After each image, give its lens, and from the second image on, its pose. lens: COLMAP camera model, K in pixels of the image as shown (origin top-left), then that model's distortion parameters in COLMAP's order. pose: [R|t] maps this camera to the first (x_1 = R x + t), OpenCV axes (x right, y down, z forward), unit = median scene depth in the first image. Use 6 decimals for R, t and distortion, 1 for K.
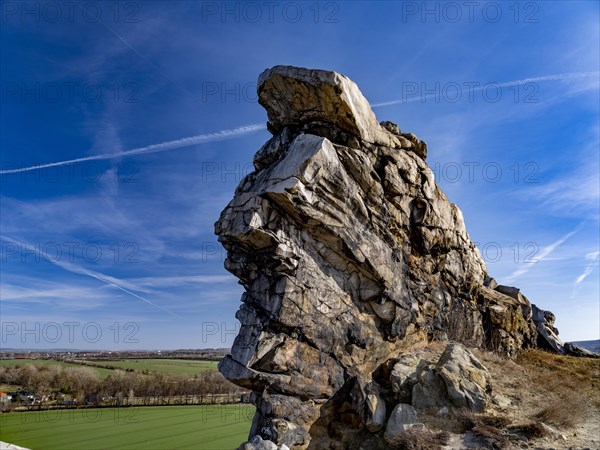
lens RADIAL K [[450.0, 0, 300.0], [0, 450.0, 225.0], [0, 0, 1]] dist [-0.000539, 0.000130]
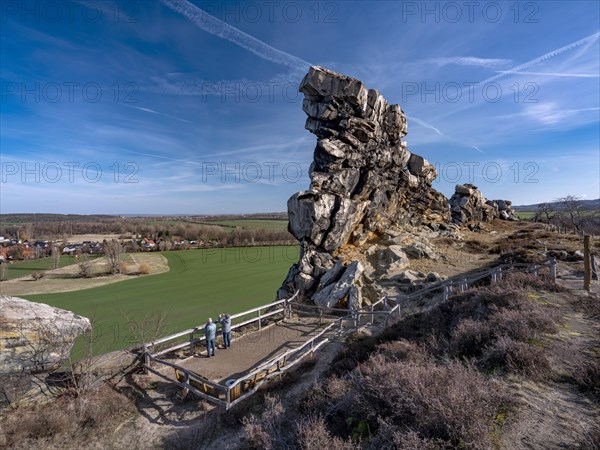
lens RADIAL K [[321.3, 0, 300.0], [0, 321.3, 225.0], [0, 0, 1]] dist [0.004039, 0.000011]
pose [[0.993682, -0.011806, -0.111611, -1.957907], [0.045277, 0.952109, 0.302387, -1.384591], [0.102696, -0.305530, 0.946628, -4.184194]]
